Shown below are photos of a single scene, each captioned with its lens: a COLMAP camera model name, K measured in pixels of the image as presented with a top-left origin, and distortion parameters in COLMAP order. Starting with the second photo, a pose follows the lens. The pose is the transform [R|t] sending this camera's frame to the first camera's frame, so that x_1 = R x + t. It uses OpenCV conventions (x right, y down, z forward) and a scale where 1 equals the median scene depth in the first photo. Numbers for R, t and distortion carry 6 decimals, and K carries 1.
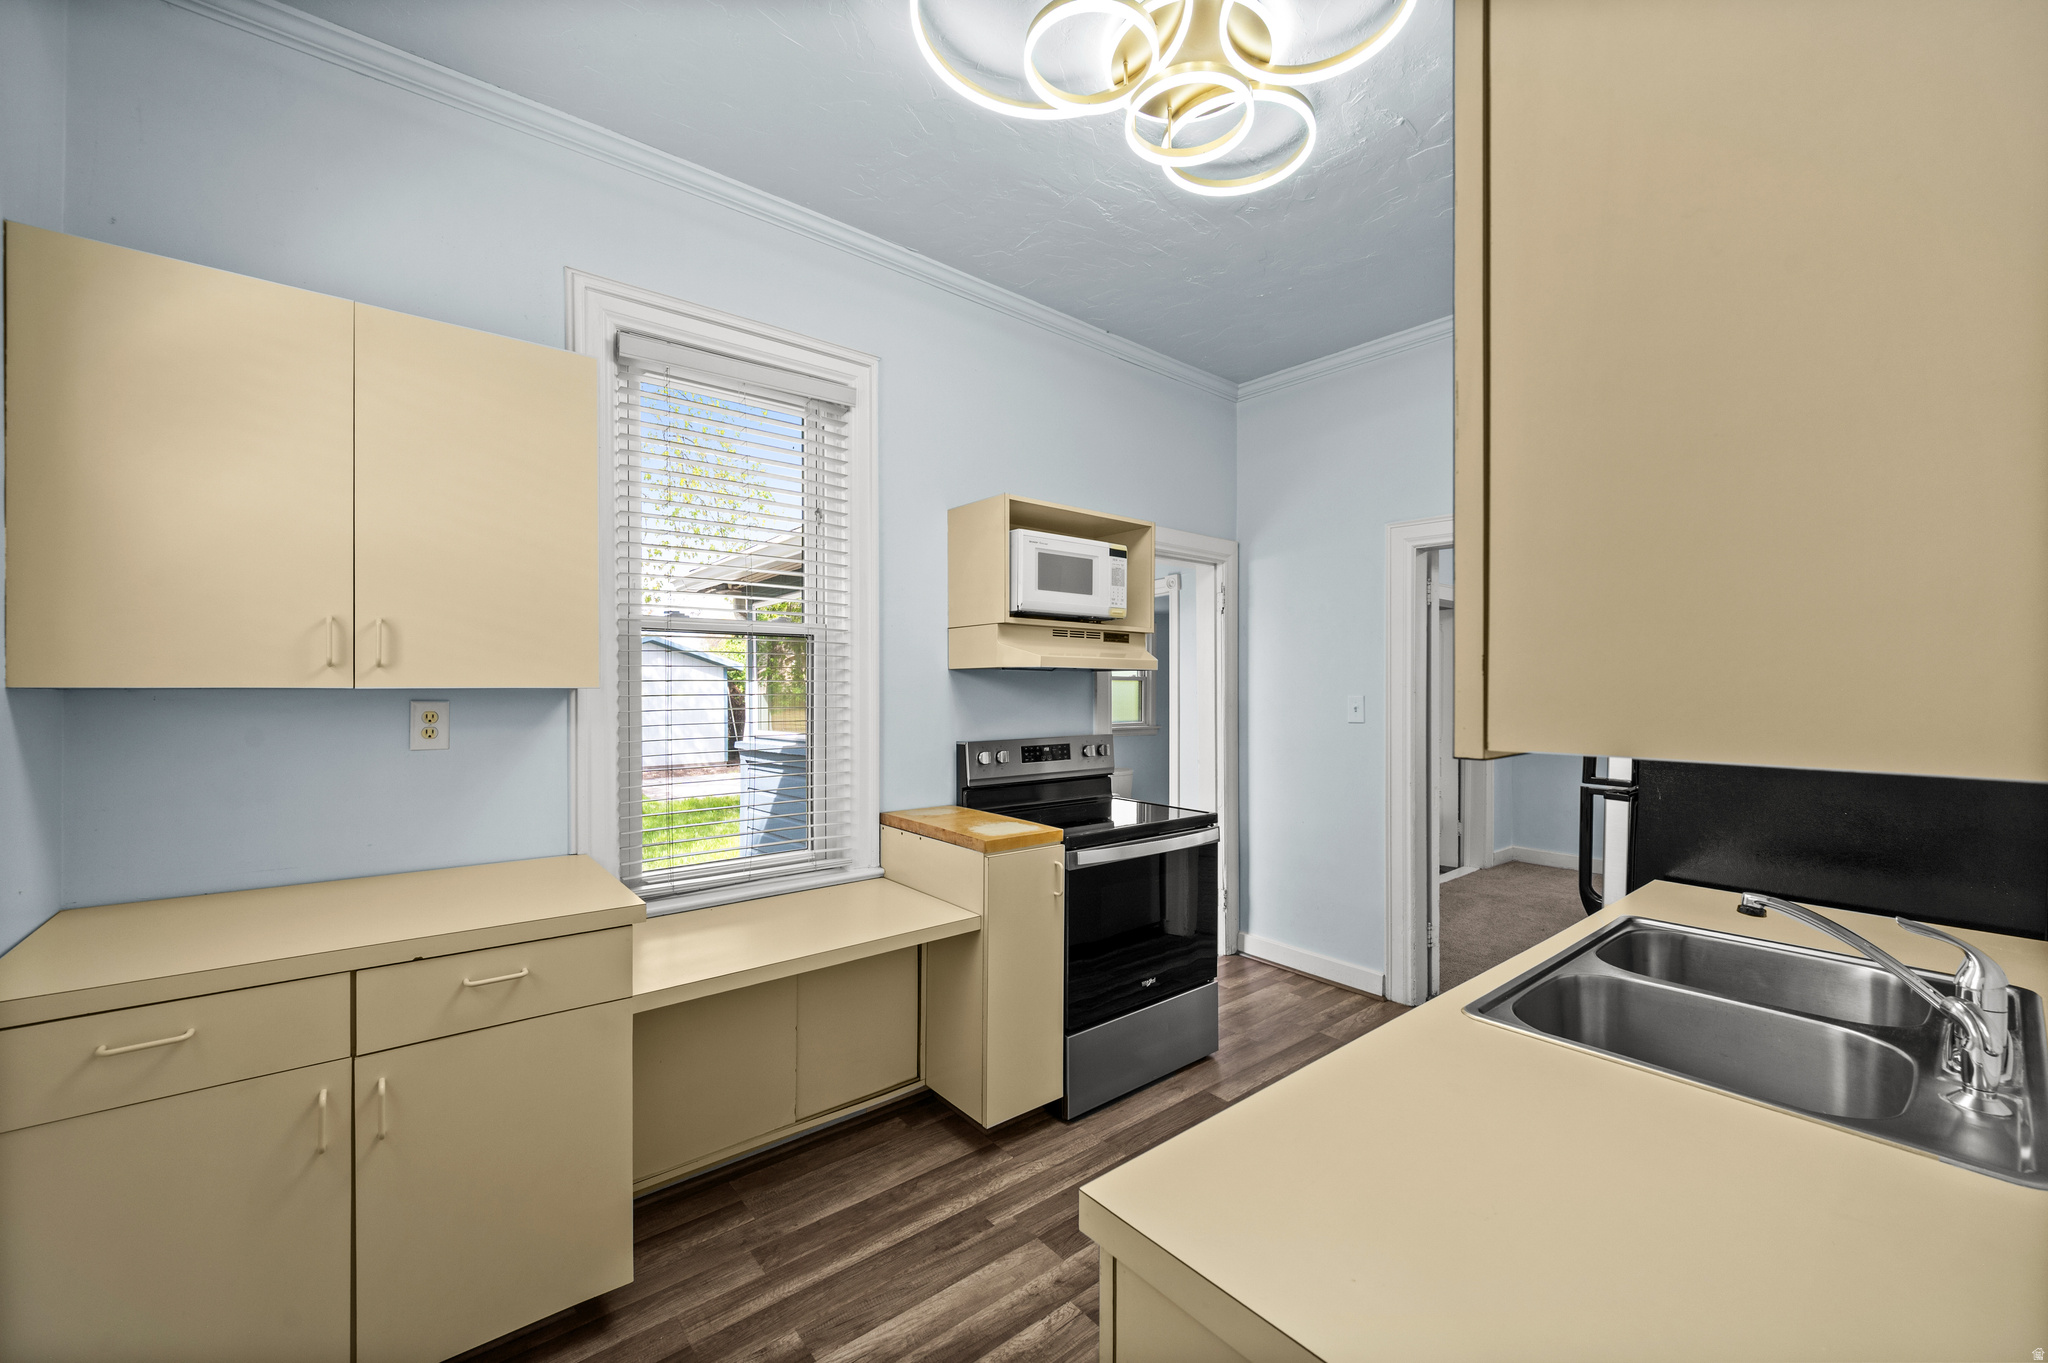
lens RADIAL K [[821.1, 0, 1027.8], [0, 821.1, 671.5], [0, 0, 1]] dist [0.000048, 0.000447]
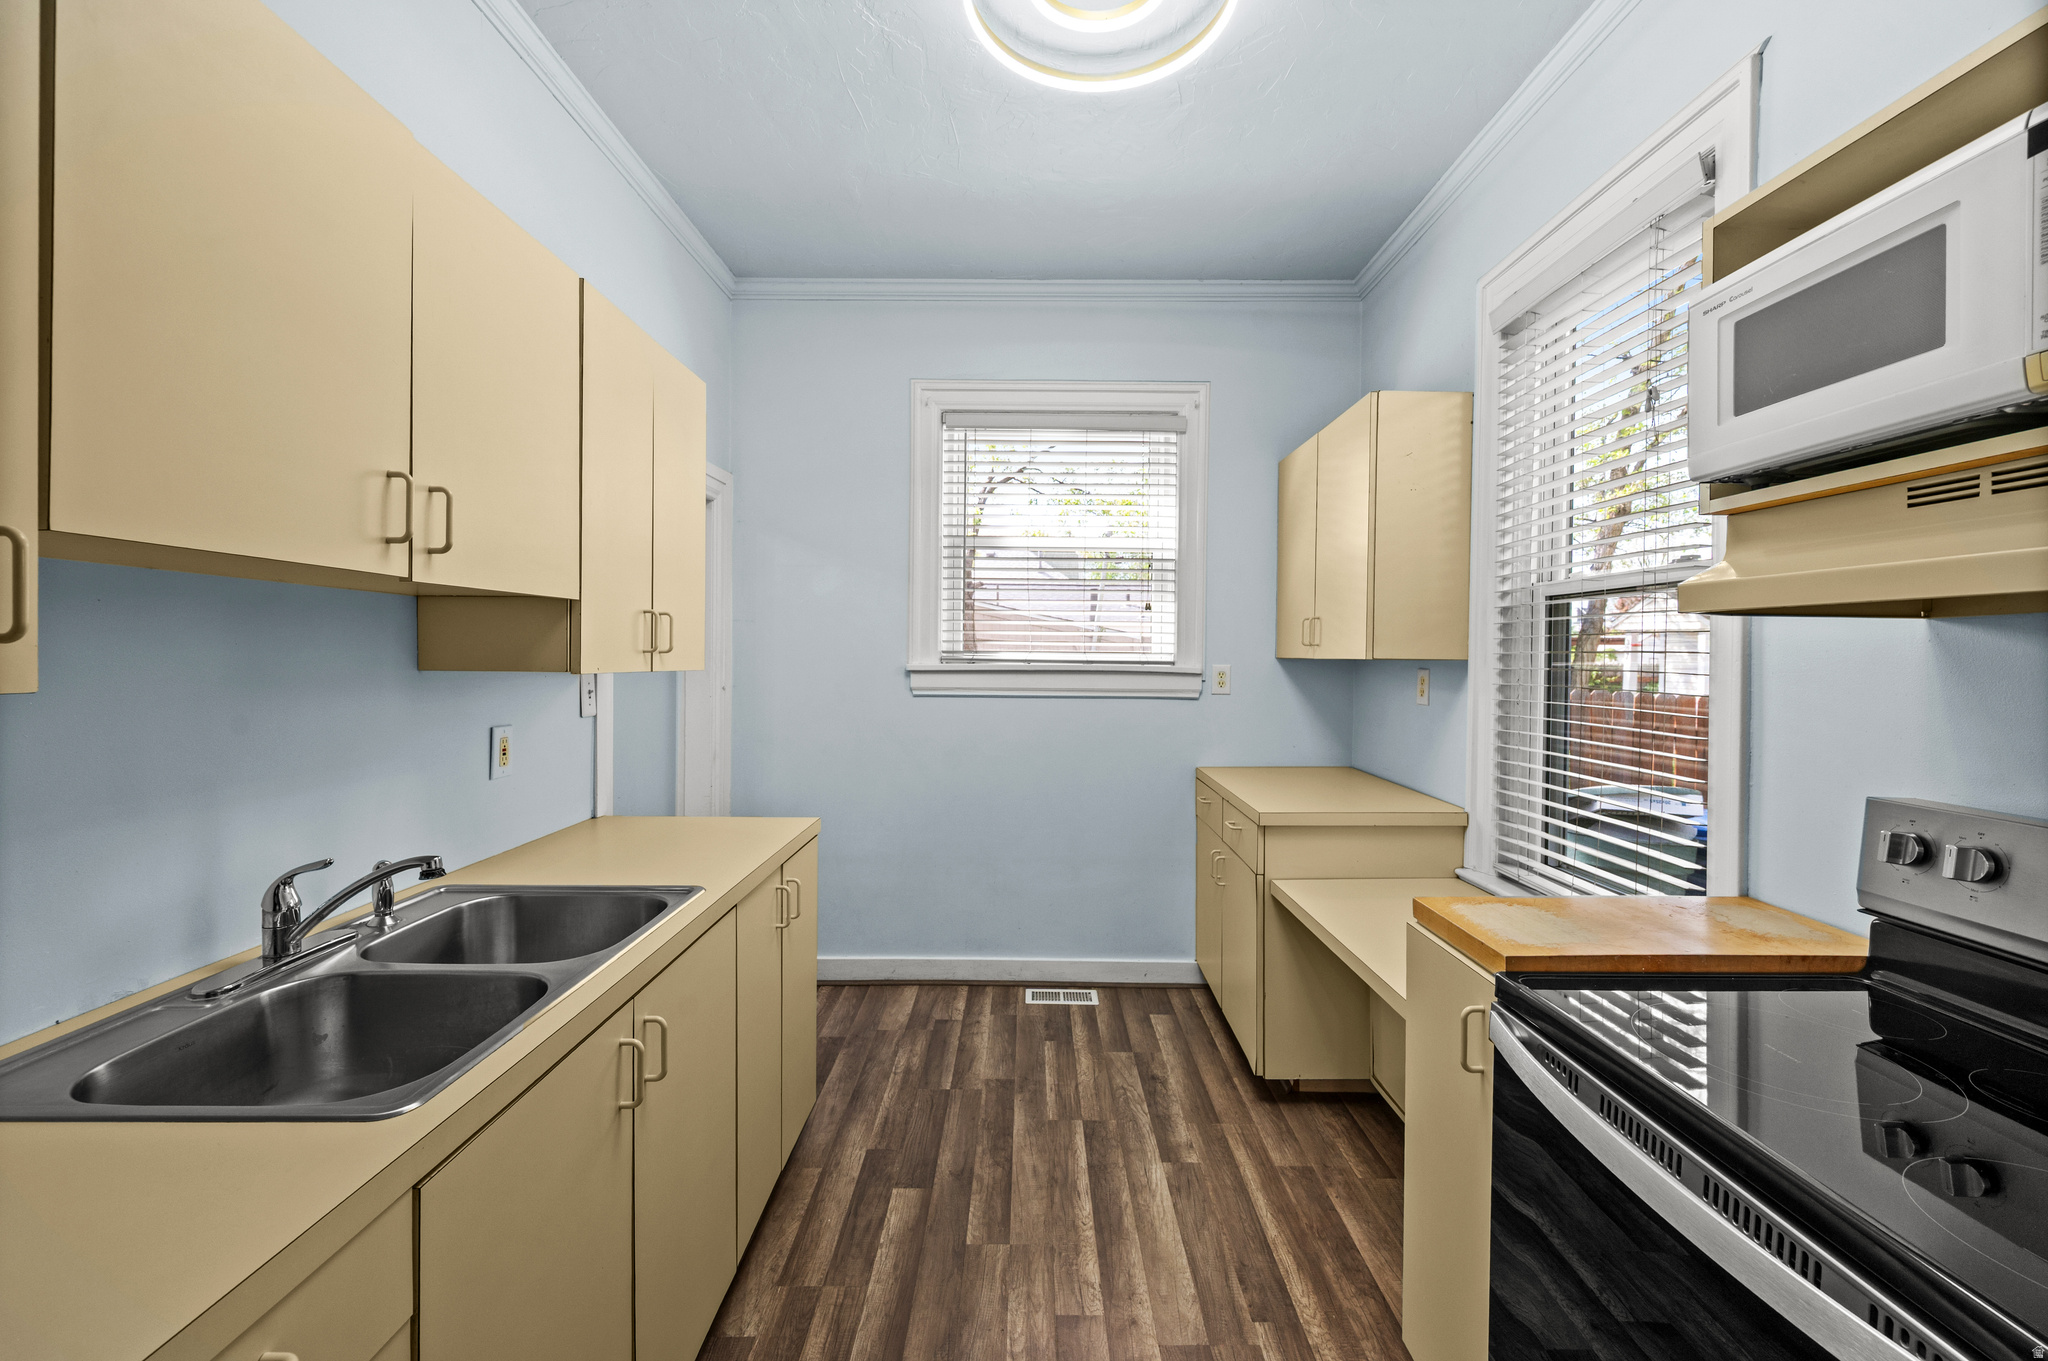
lens RADIAL K [[821.1, 0, 1027.8], [0, 821.1, 670.5], [0, 0, 1]] dist [0.000048, 0.000447]
pose [[-0.637755, 0.005534, -0.770220, 0.790496], [-0.000682, 0.999970, 0.007750, 0.029581], [0.770239, 0.005468, -0.637732, 1.472493]]
